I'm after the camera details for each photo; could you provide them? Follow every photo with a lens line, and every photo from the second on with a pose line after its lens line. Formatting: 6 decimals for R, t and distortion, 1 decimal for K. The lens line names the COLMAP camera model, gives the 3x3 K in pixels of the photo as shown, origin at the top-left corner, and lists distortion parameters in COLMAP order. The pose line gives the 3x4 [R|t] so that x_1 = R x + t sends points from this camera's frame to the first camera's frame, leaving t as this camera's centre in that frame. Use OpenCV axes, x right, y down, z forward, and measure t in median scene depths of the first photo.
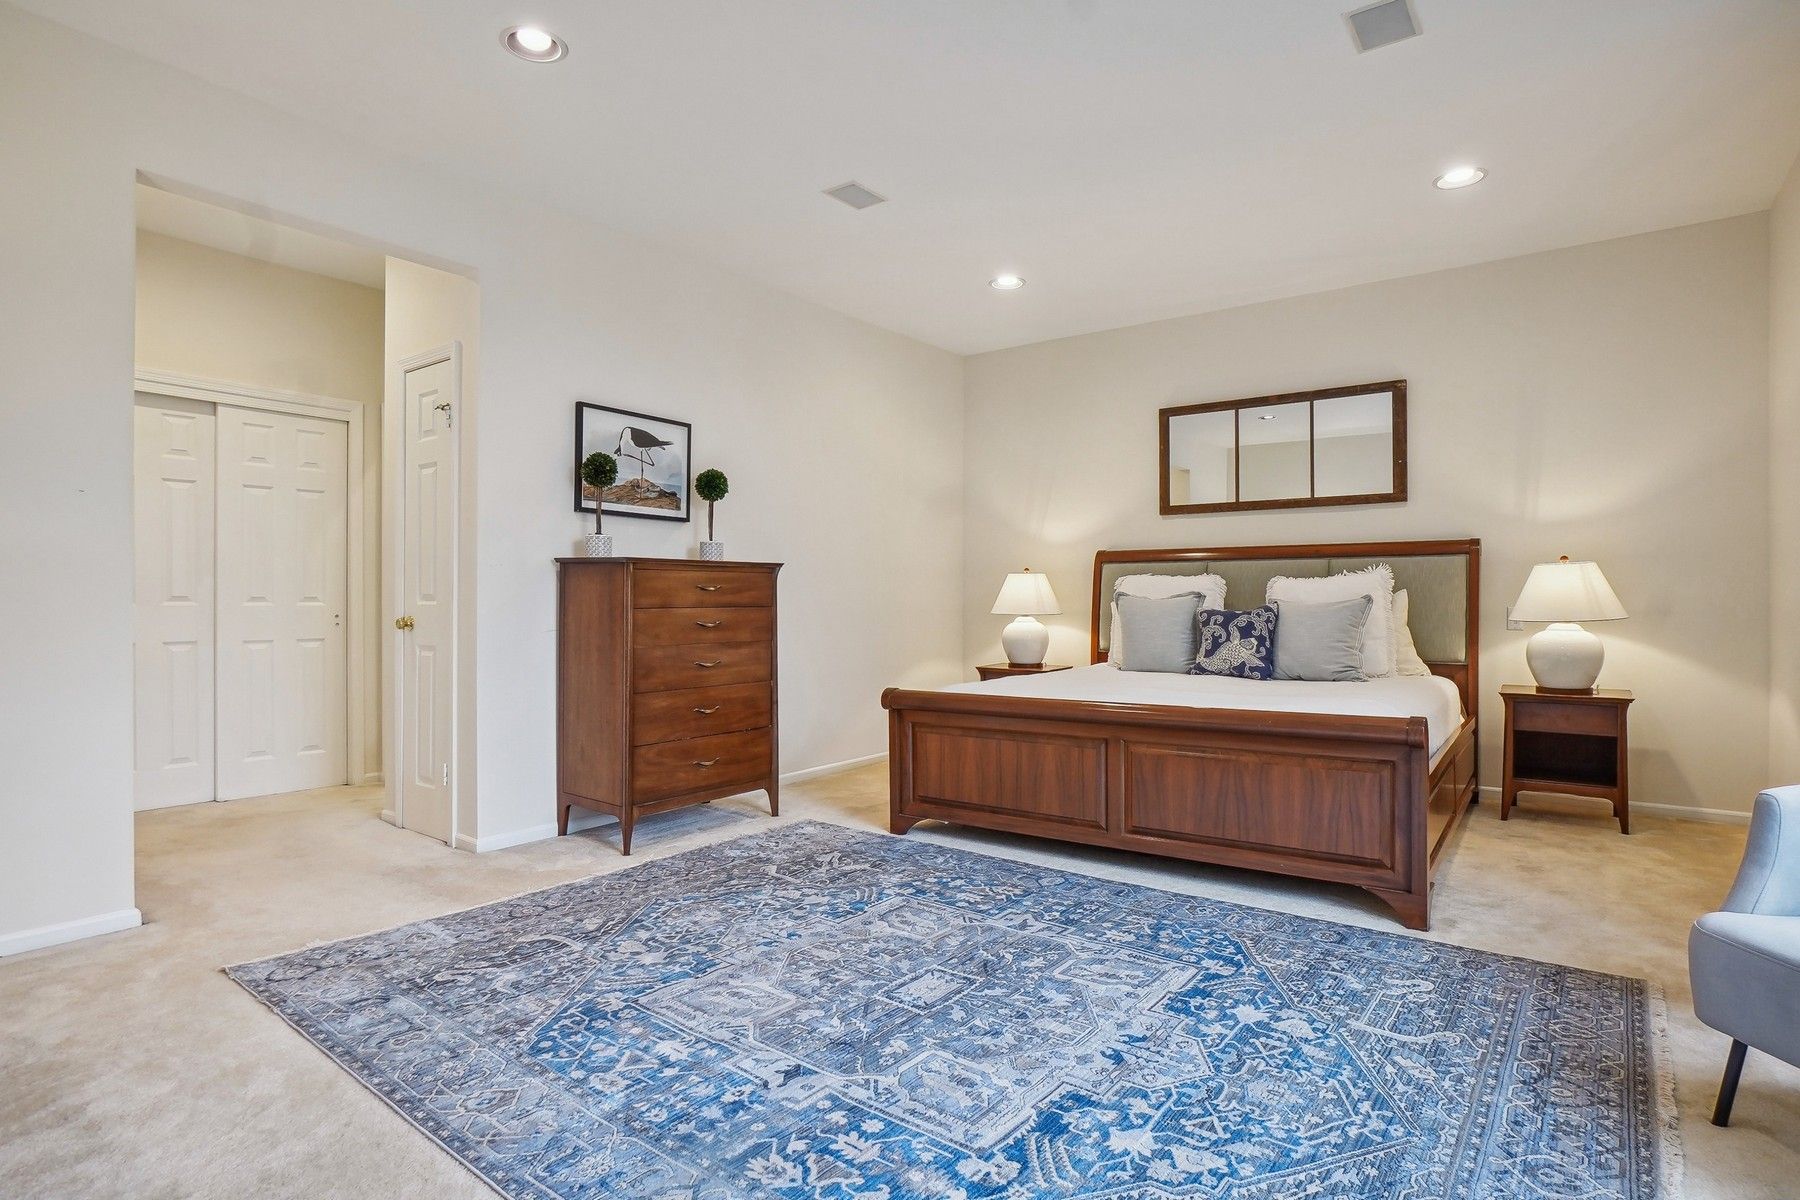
lens RADIAL K [[906.3, 0, 898.8], [0, 906.3, 601.8], [0, 0, 1]] dist [-0.034041, 0.011763]
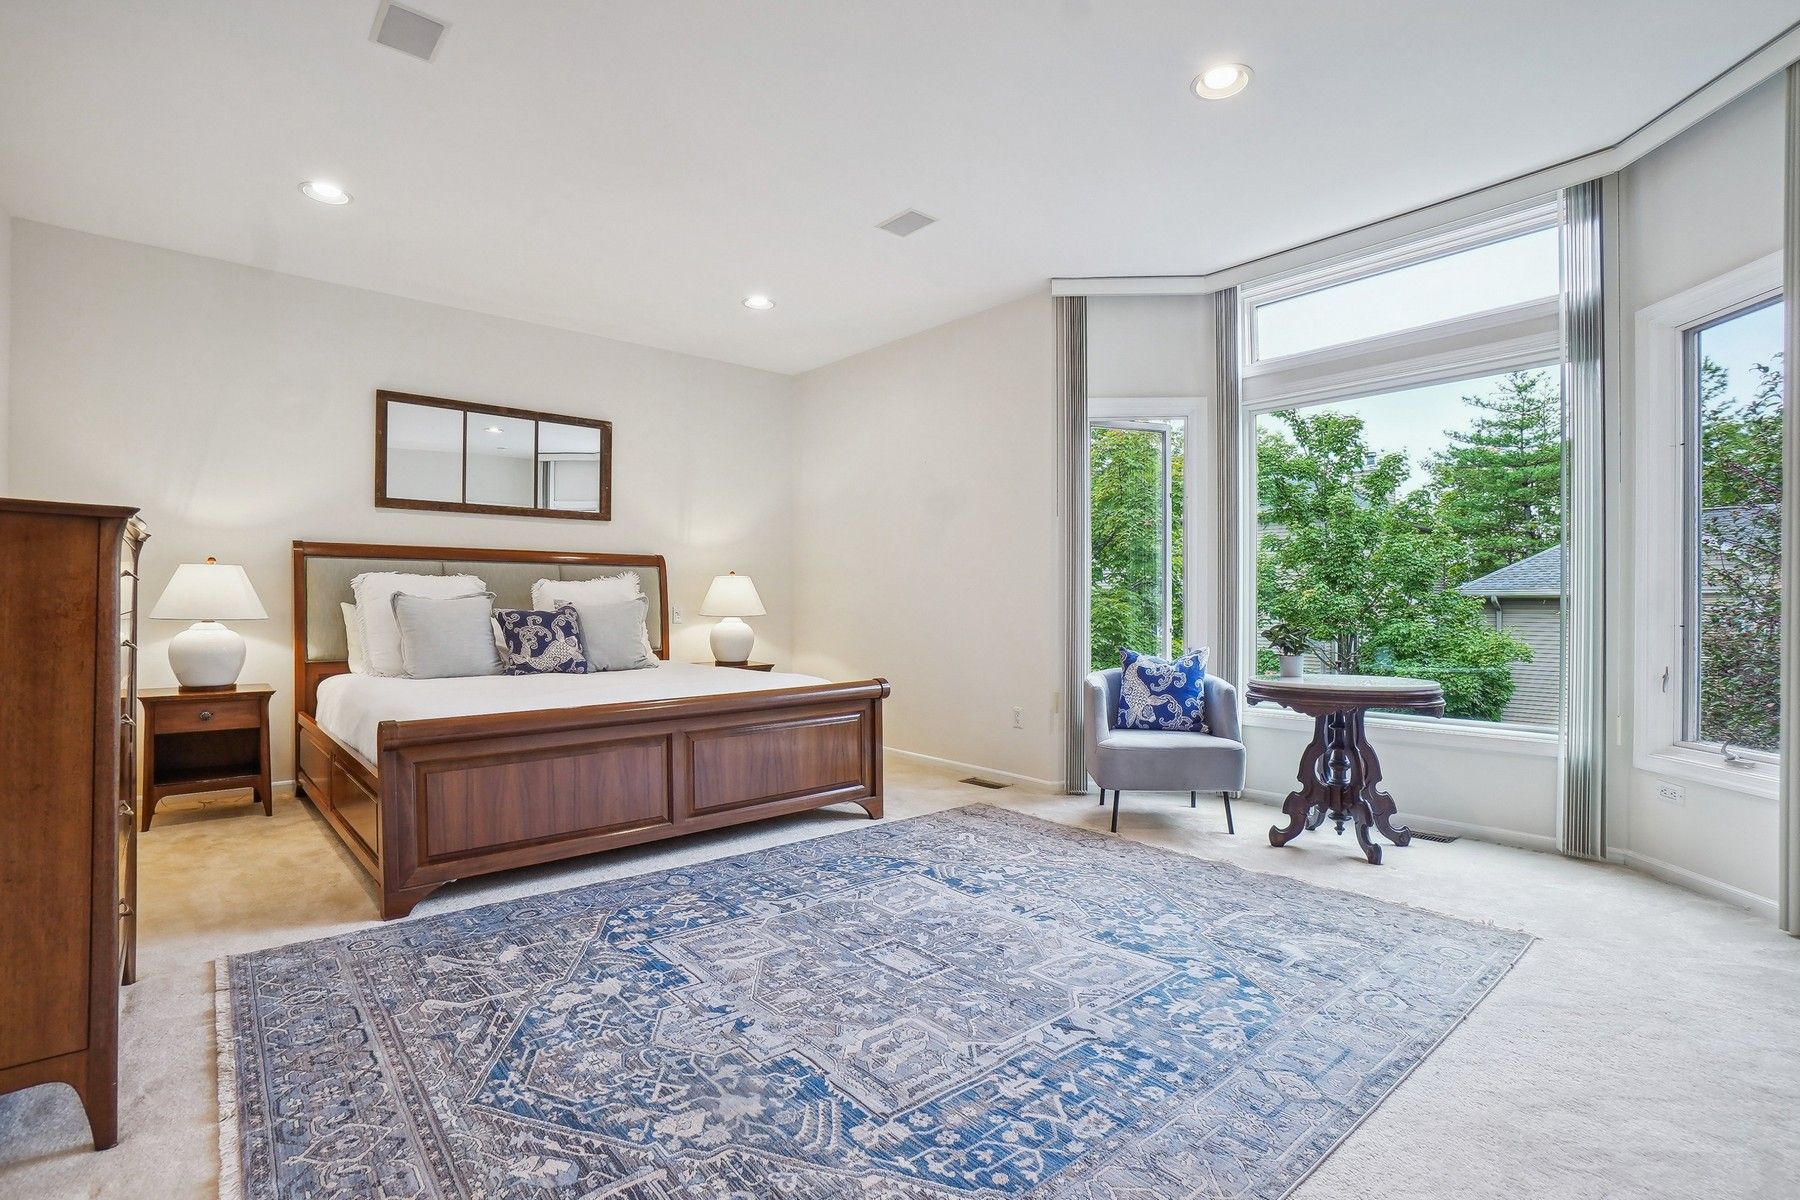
lens RADIAL K [[843.3, 0, 850.9], [0, 843.3, 590.2], [0, 0, 1]] dist [-0.038106, 0.006136]
pose [[0.246888, 0.017233, 0.968891, -0.697239], [0.000287, 0.999841, -0.017857, 0.004870], [-0.969044, 0.004687, 0.246844, 0.592510]]
